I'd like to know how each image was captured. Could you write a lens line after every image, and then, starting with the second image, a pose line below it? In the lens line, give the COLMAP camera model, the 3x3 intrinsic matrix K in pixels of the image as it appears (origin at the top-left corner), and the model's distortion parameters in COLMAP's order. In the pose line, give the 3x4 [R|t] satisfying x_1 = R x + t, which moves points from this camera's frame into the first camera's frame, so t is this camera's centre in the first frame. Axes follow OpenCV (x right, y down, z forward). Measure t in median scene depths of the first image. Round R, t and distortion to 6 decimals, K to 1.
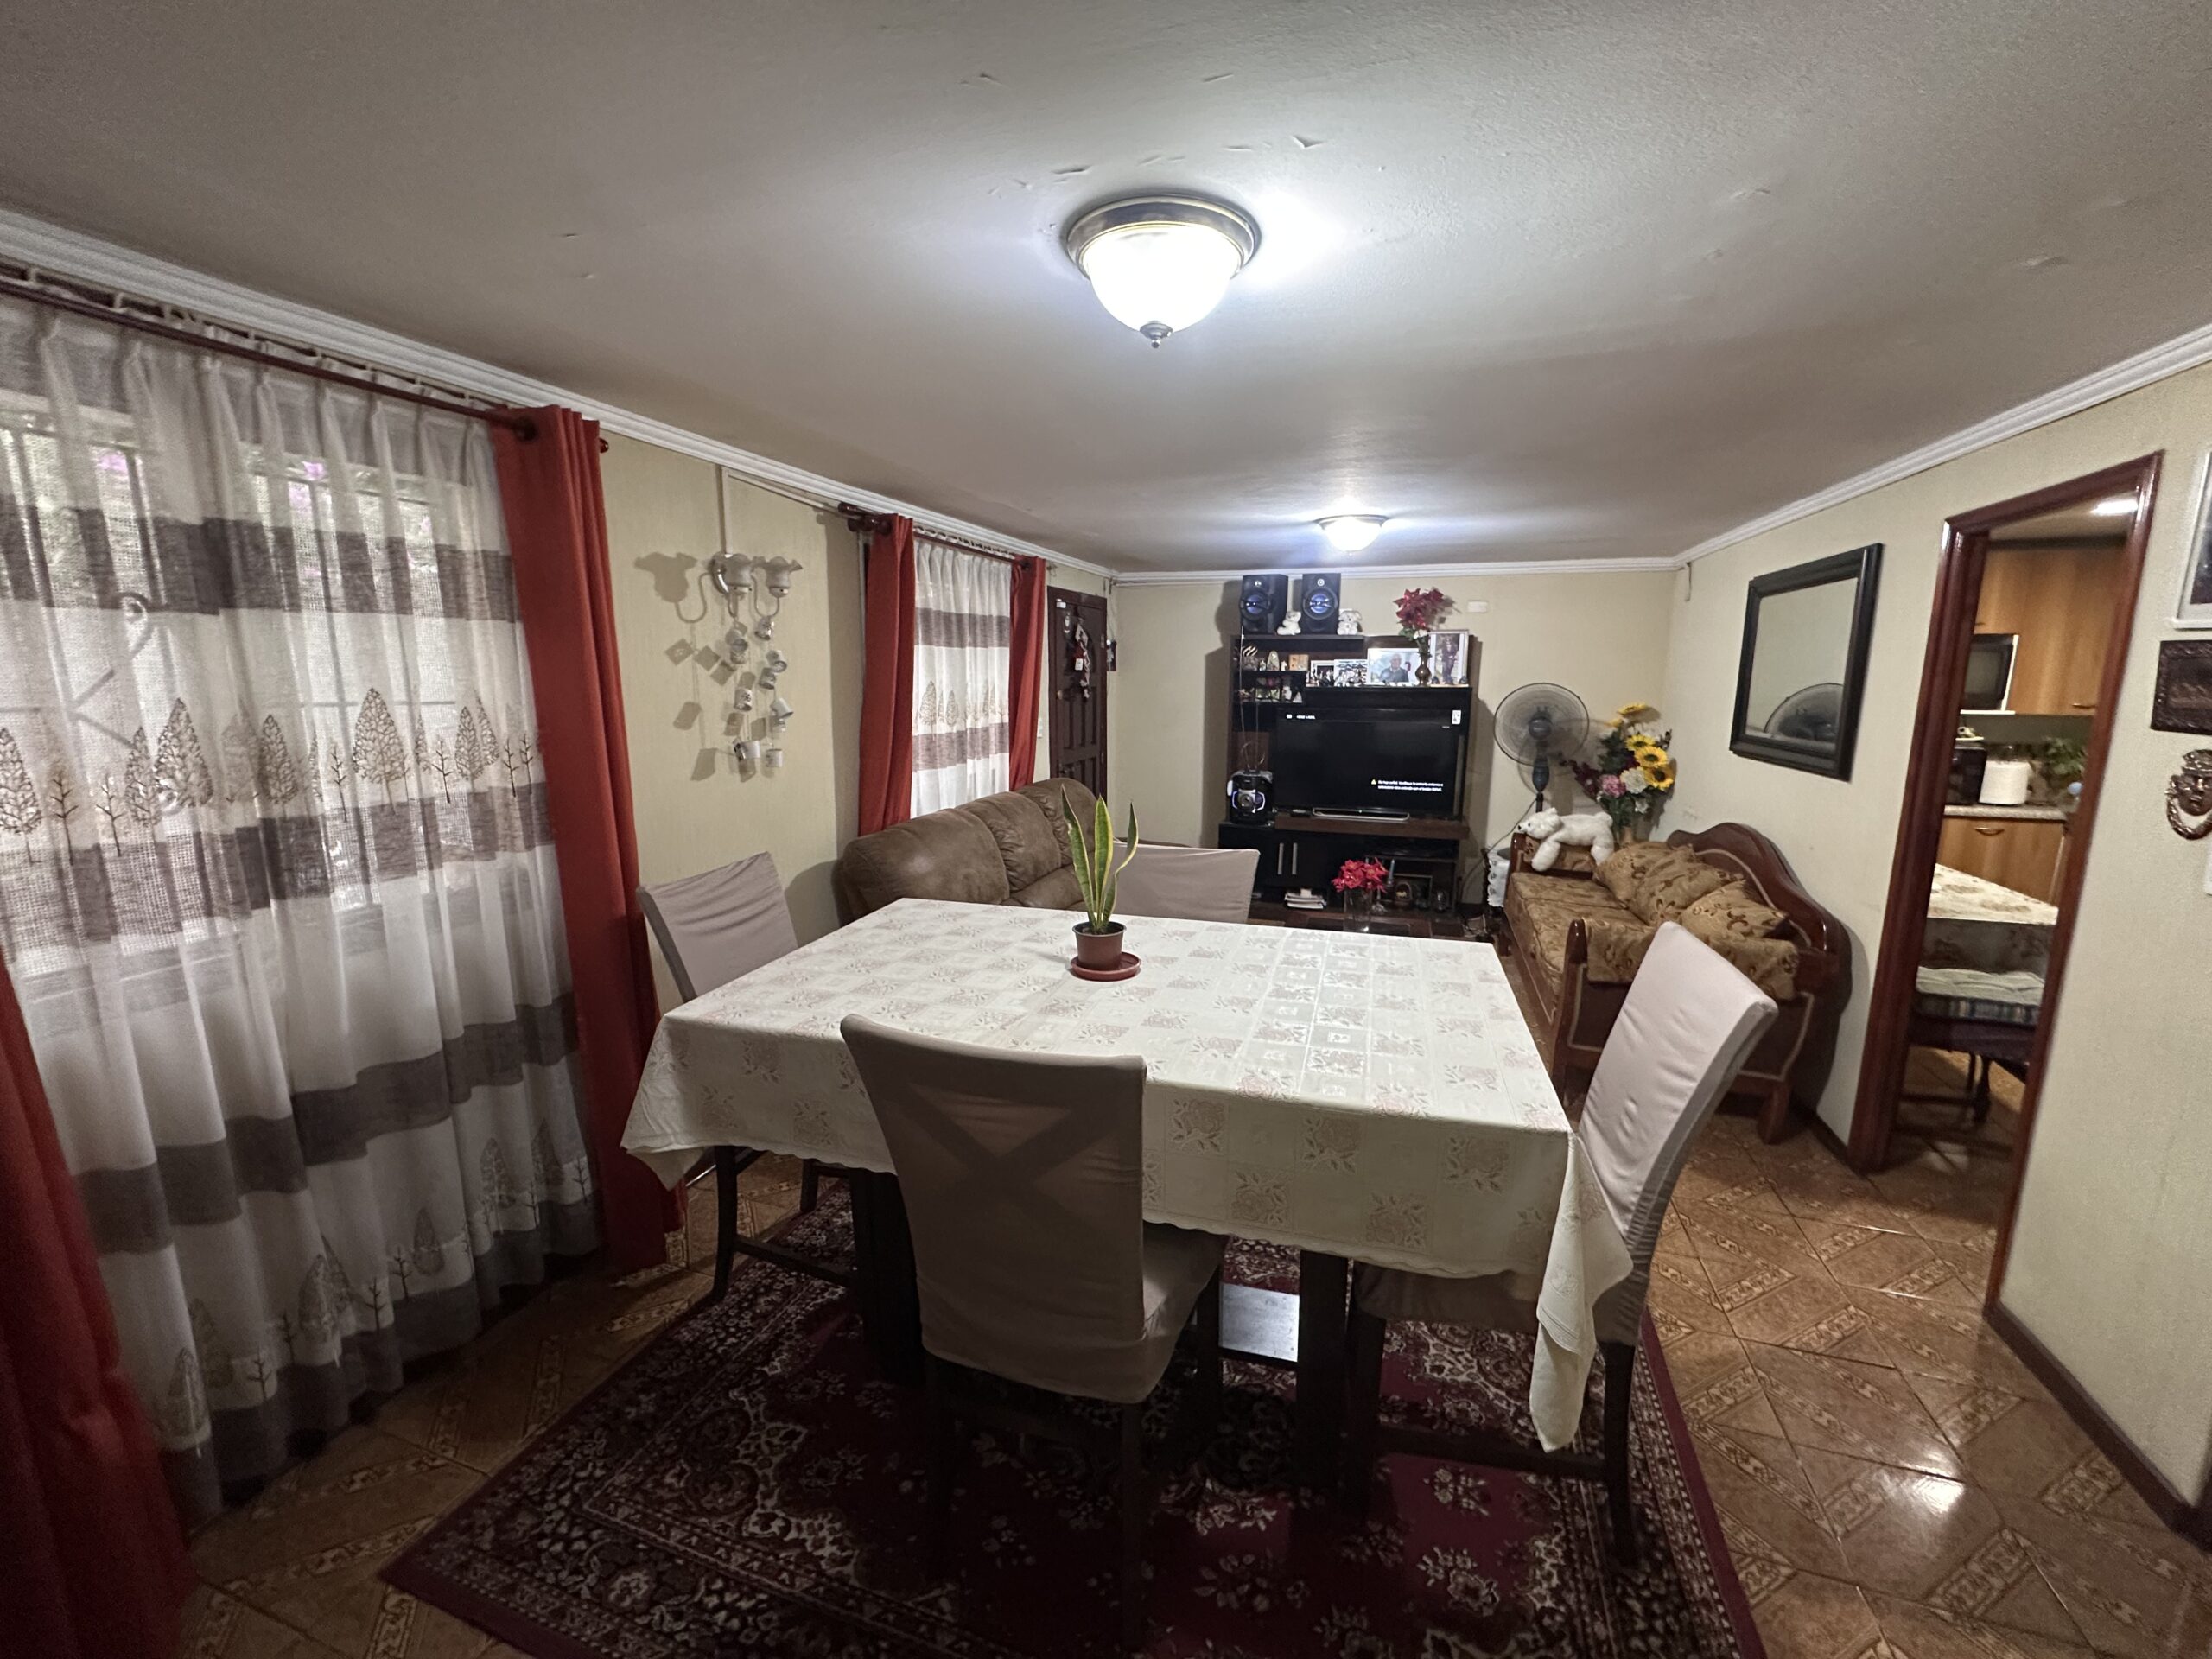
lens RADIAL K [[883.5, 0, 1104.2], [0, 883.5, 829.3], [0, 0, 1]] dist [-0.005003, 0.000573]
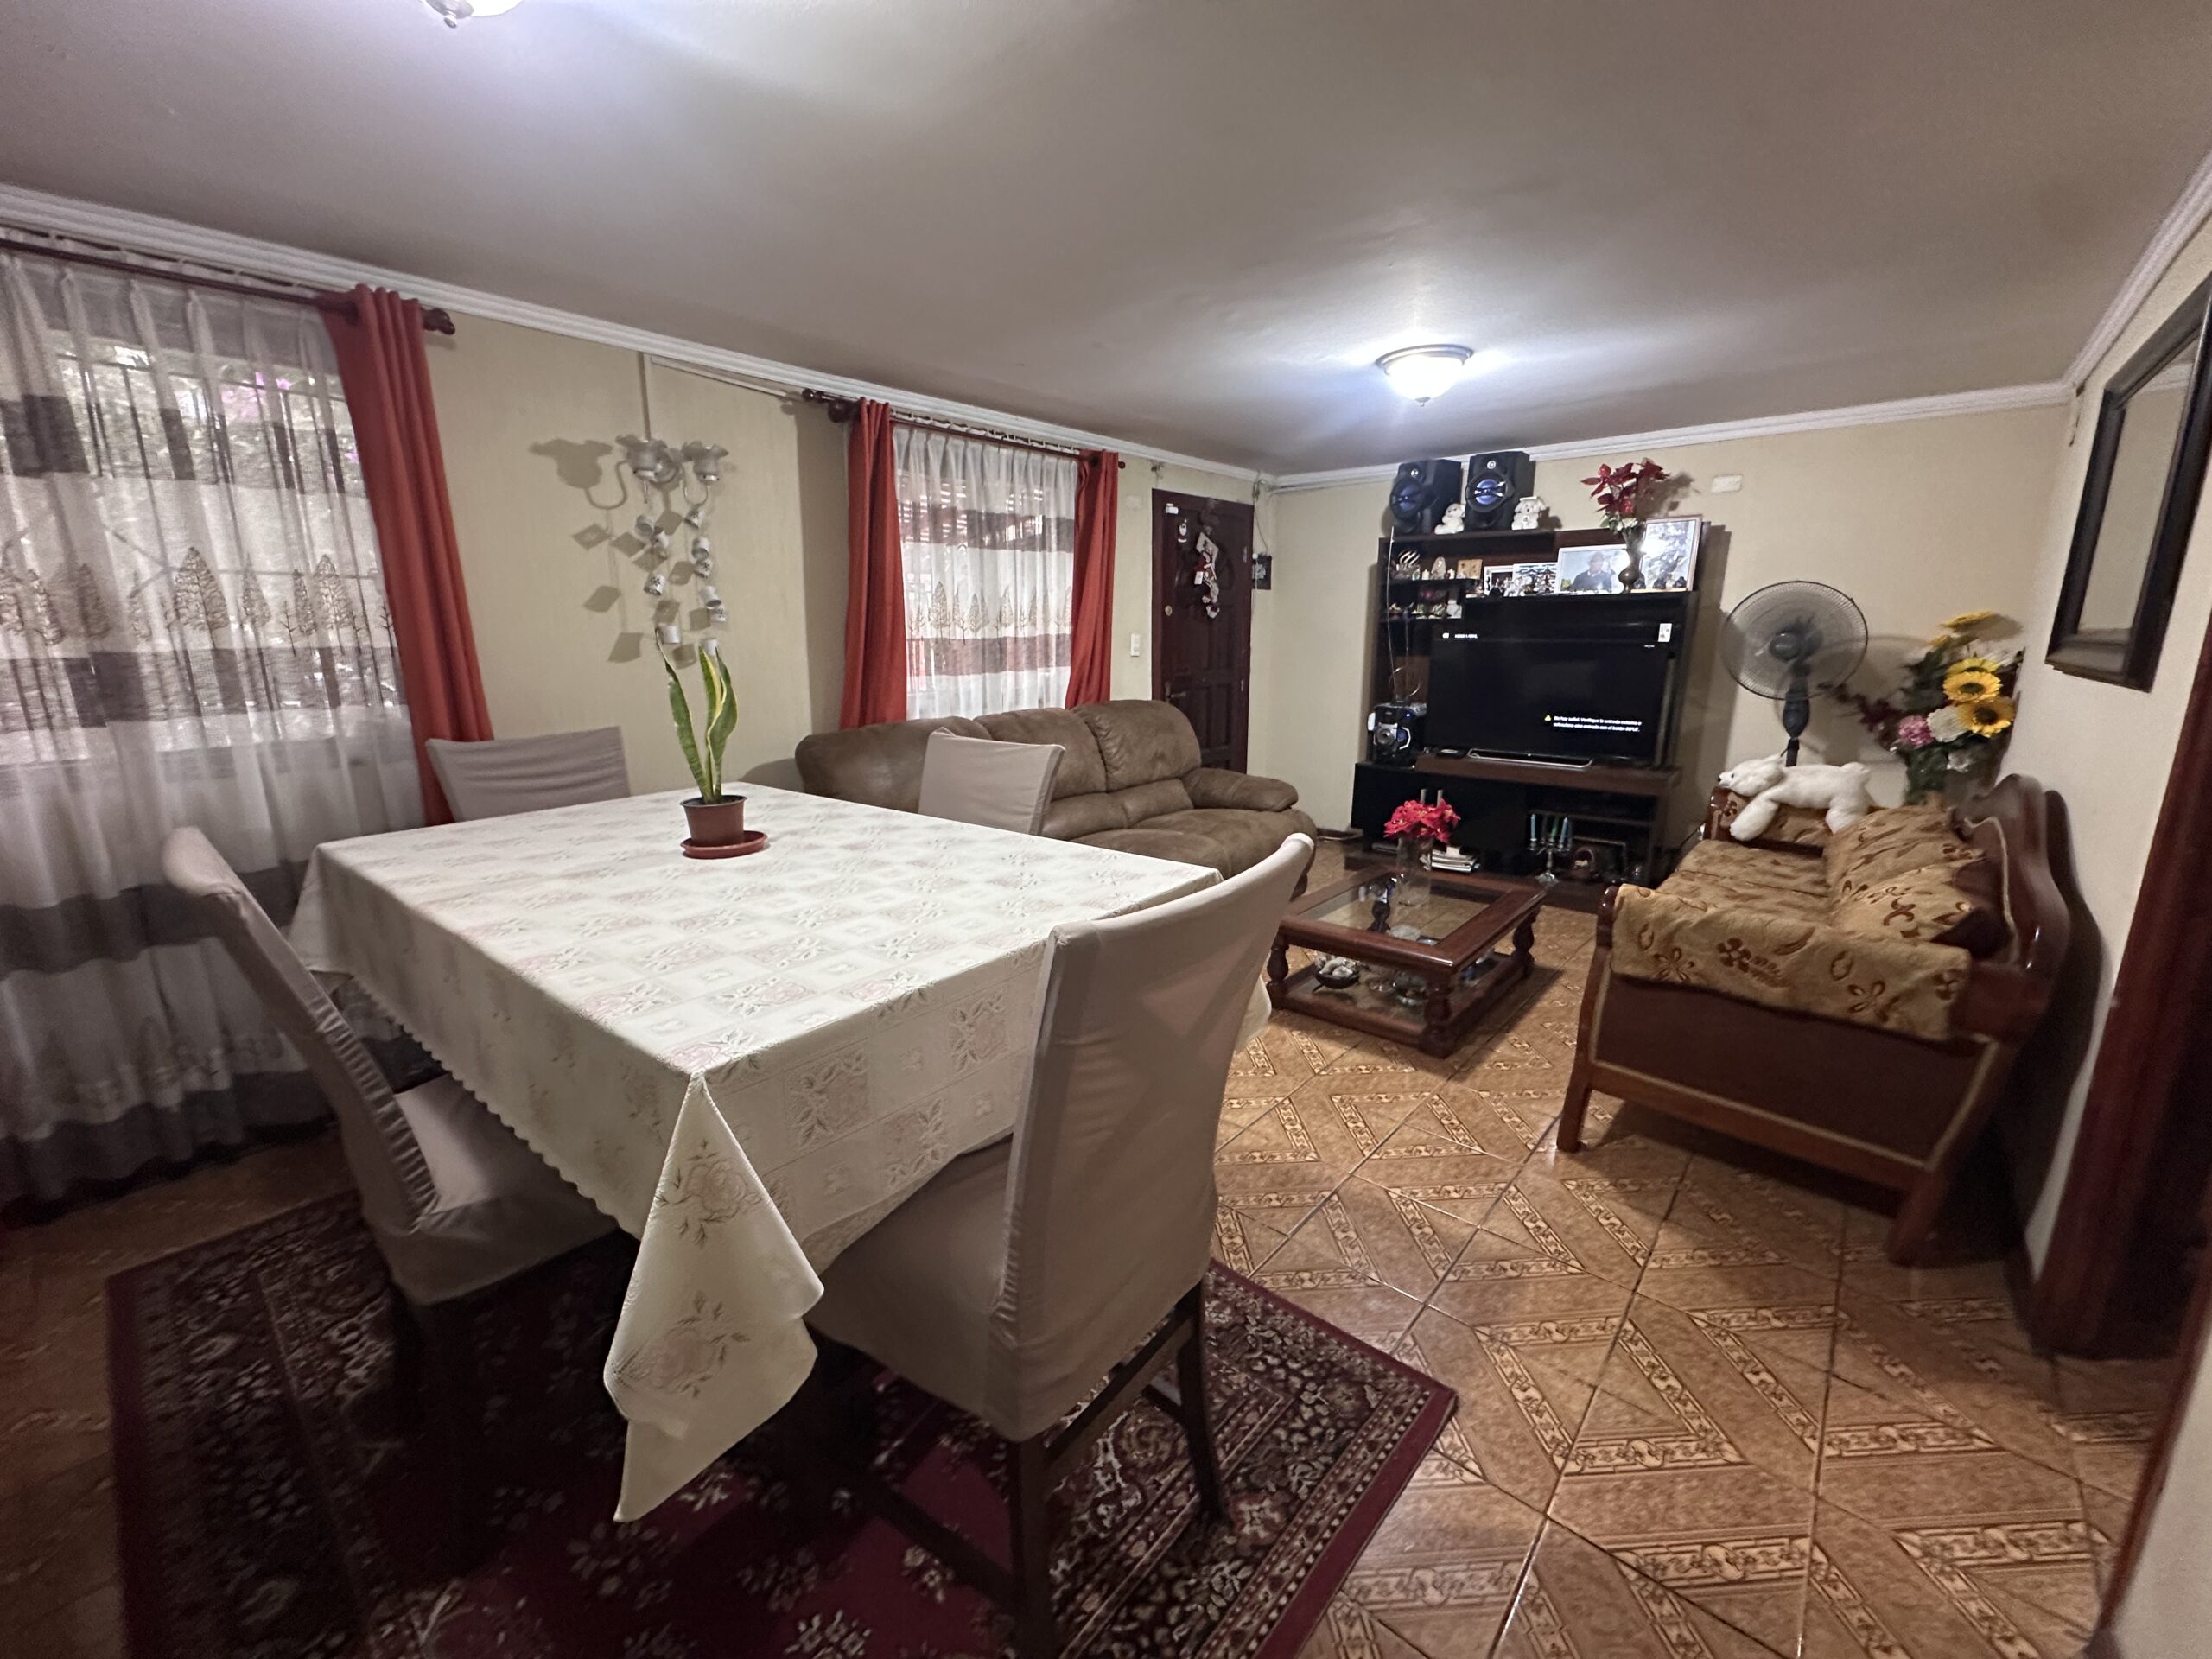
lens RADIAL K [[883.5, 0, 1103.1], [0, 883.5, 828.7], [0, 0, 1]] dist [-0.005003, 0.000573]
pose [[0.925983, 0.076180, -0.369801, 0.349291], [-0.058838, 0.996583, 0.057969, 0.034254], [0.372953, -0.031920, 0.927301, 0.169868]]
